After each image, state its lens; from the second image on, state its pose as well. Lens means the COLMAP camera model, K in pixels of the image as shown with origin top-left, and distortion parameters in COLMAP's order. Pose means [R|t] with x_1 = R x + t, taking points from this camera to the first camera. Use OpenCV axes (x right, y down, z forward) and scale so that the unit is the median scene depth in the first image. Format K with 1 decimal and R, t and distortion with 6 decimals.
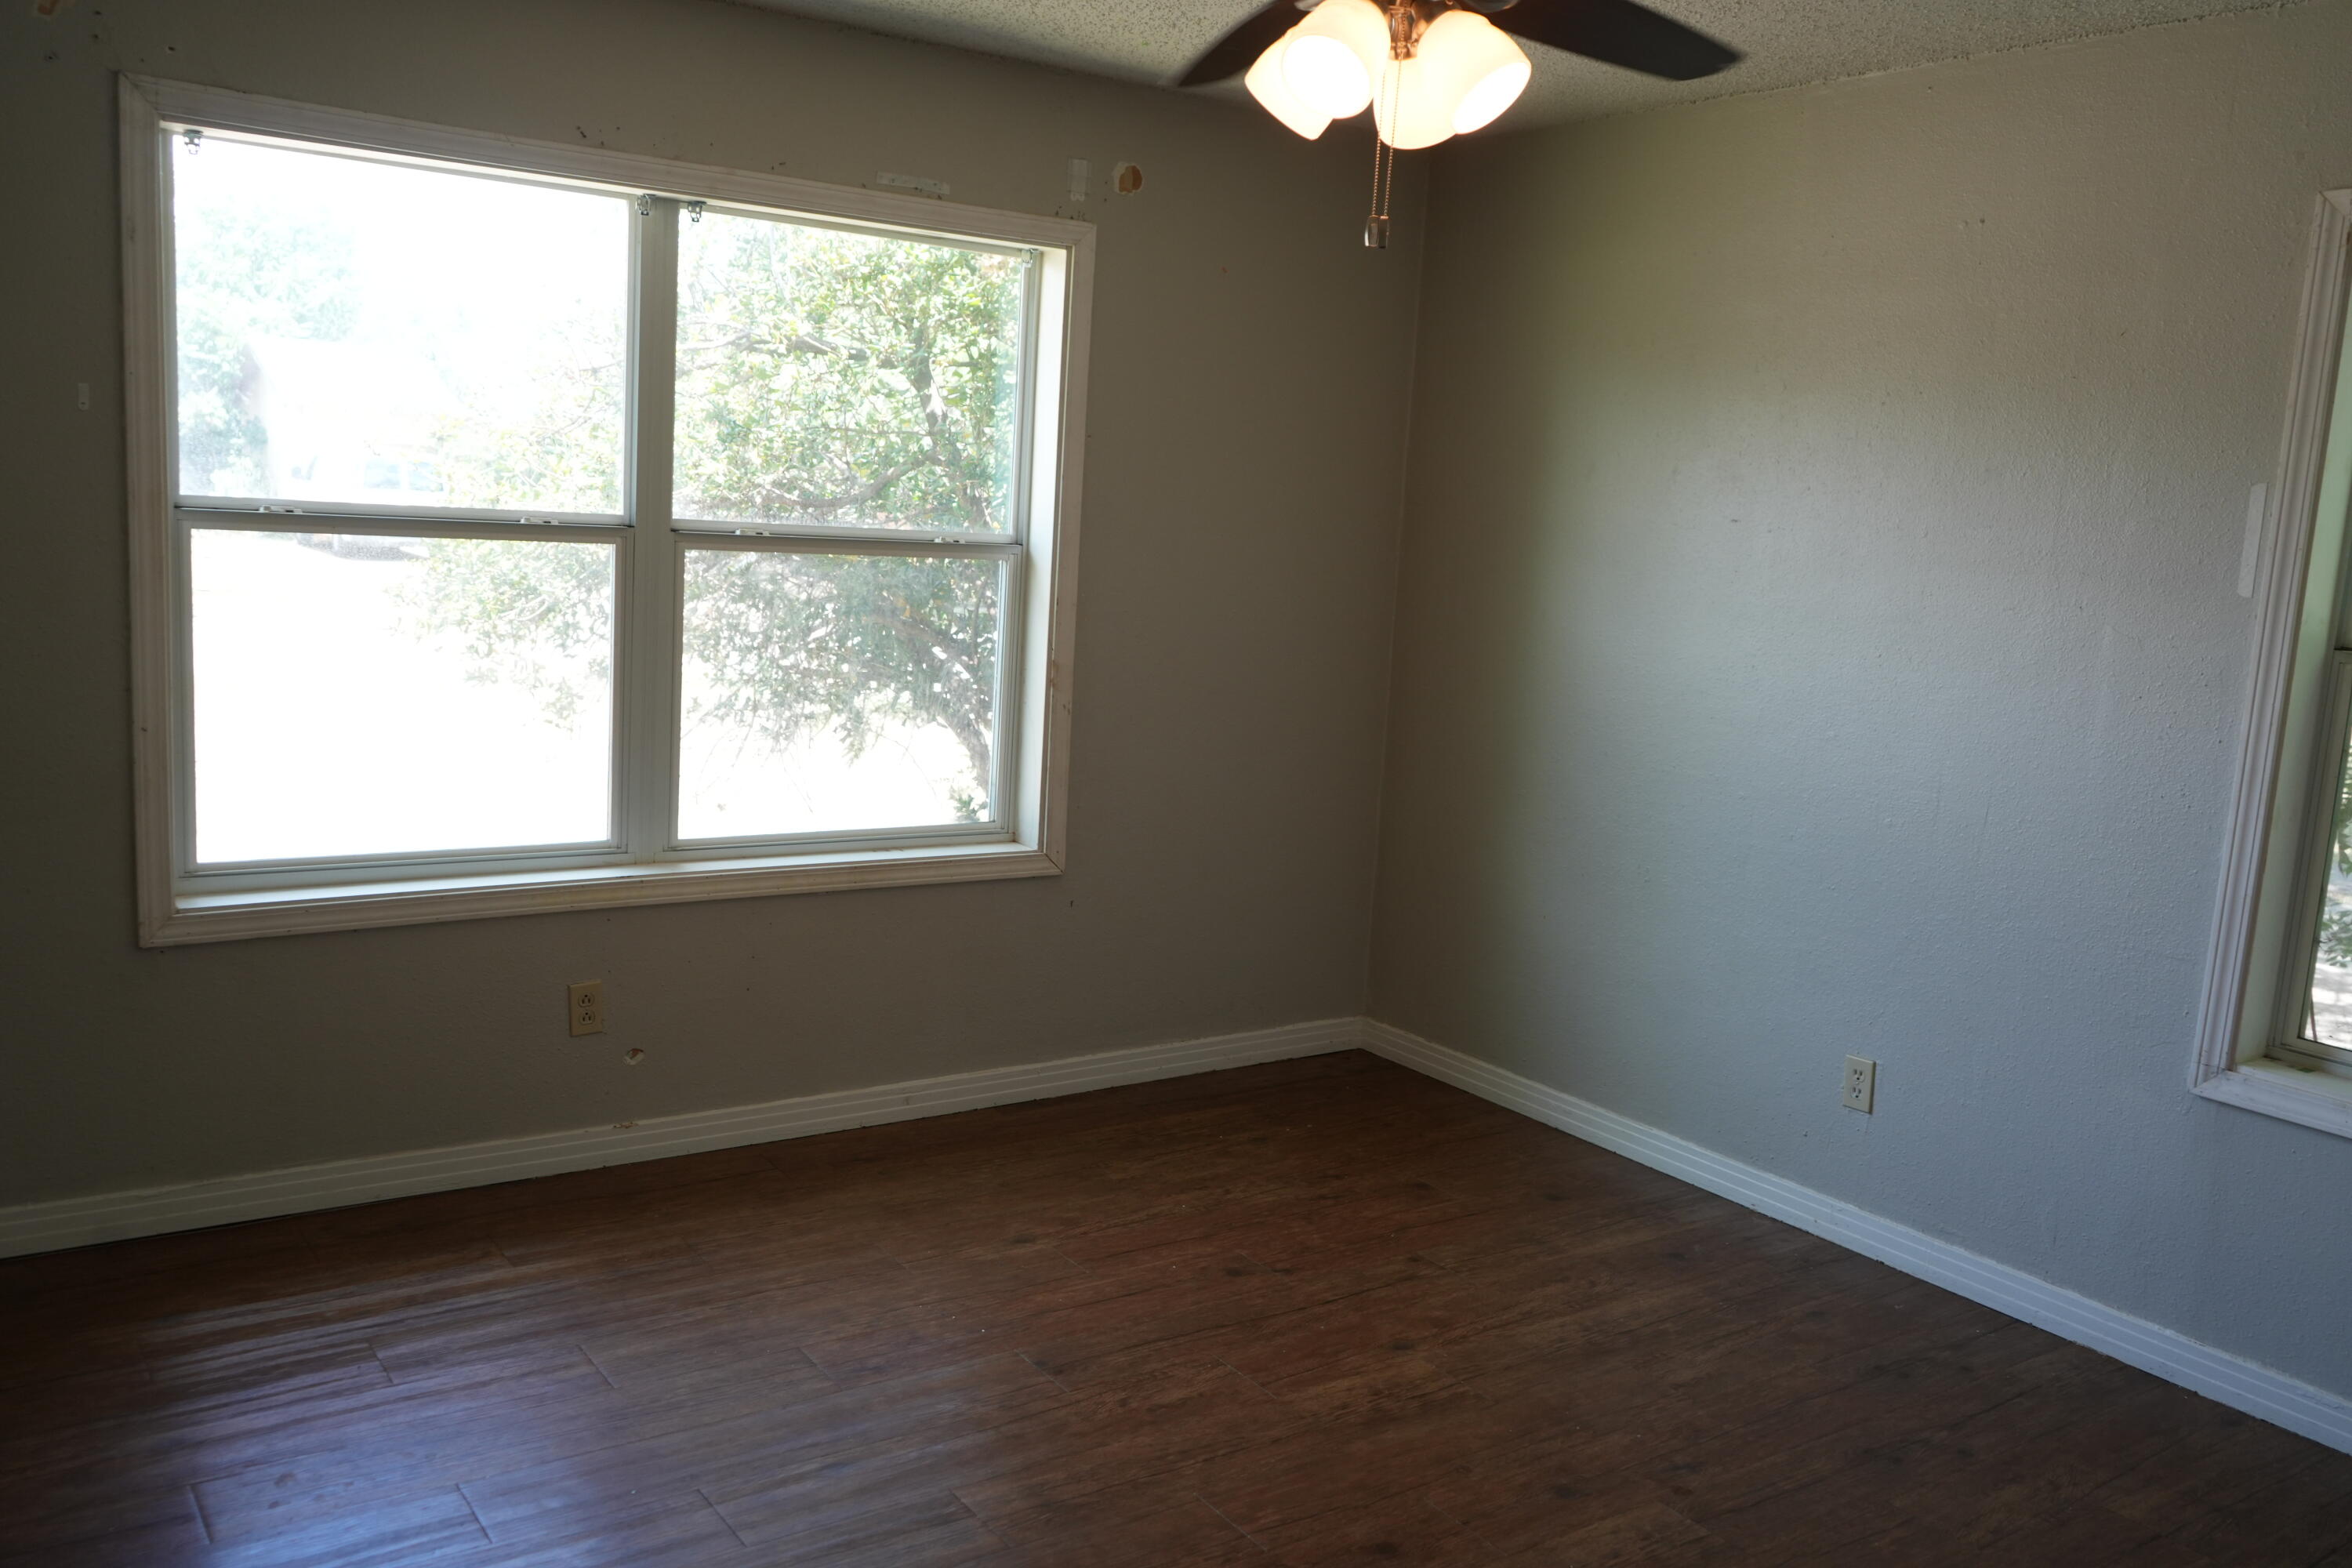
lens RADIAL K [[1878.5, 0, 1181.9], [0, 1878.5, 782.6], [0, 0, 1]] dist [-0.008238, 0.000096]
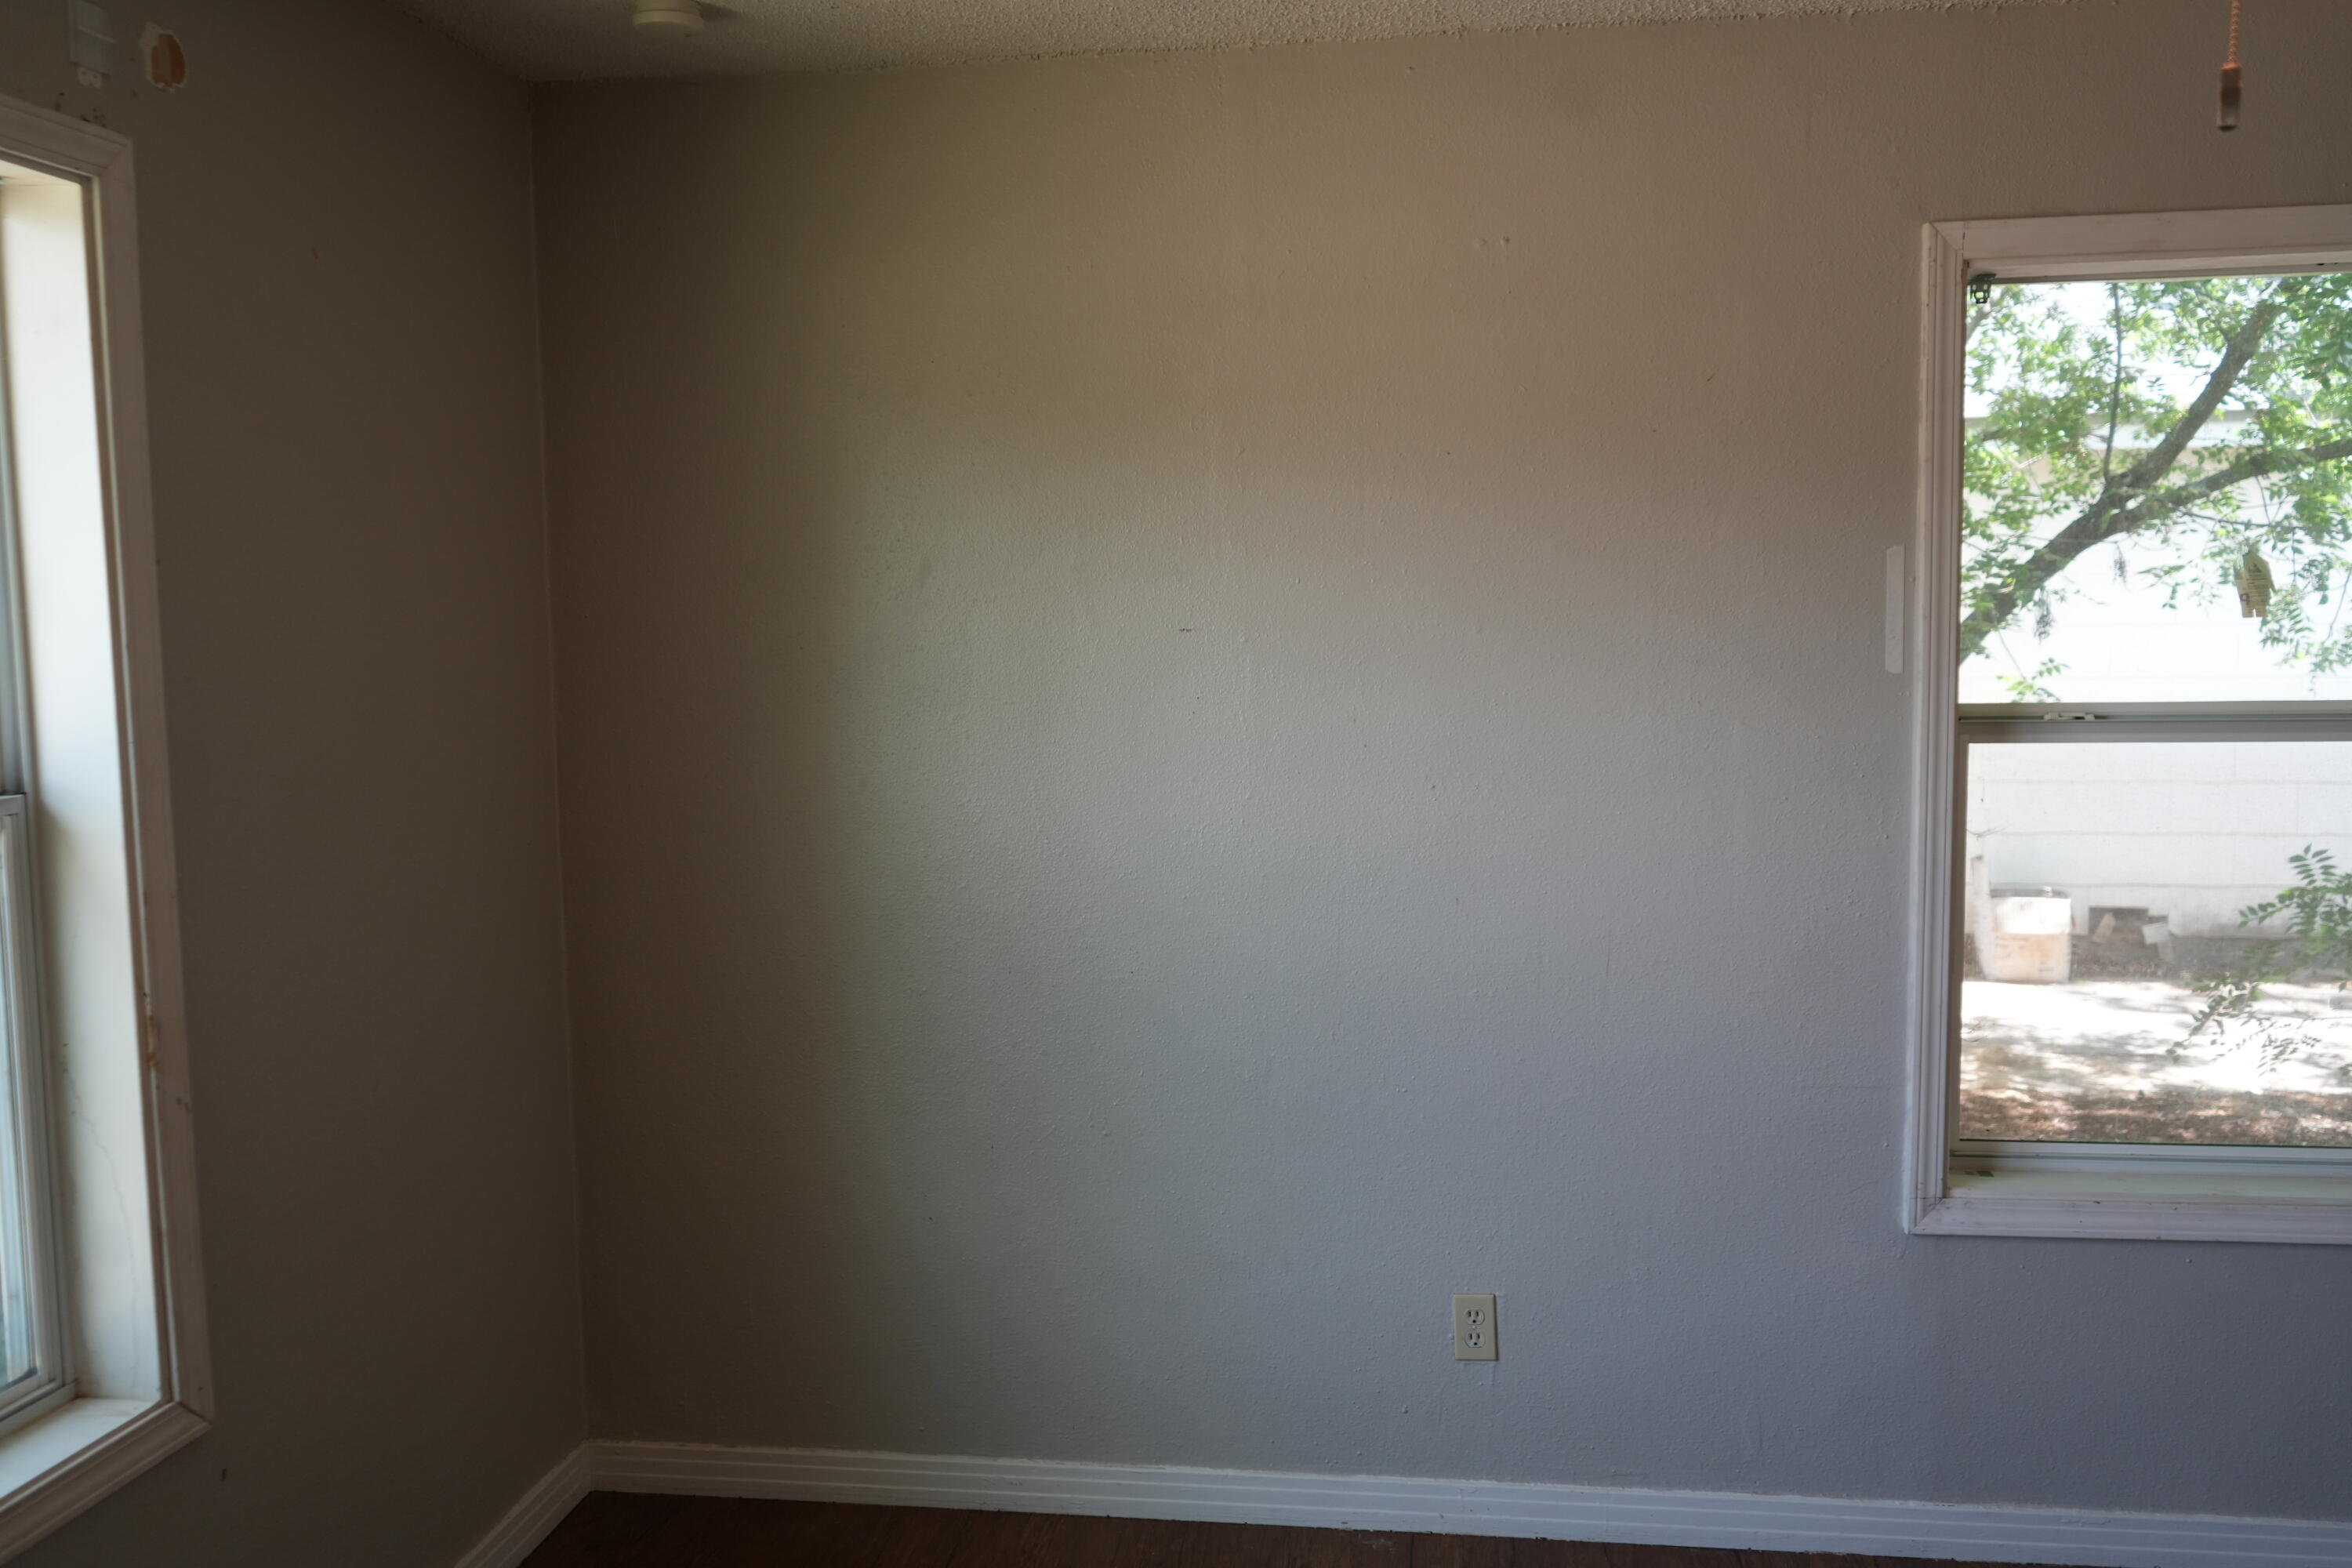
lens RADIAL K [[1878.5, 0, 1174.9], [0, 1878.5, 780.3], [0, 0, 1]] dist [-0.008238, 0.000096]
pose [[0.682280, -0.133944, 0.718716, -0.259931], [0.164865, 0.985940, 0.027239, -0.107747], [-0.712259, 0.099907, 0.694770, 0.524124]]
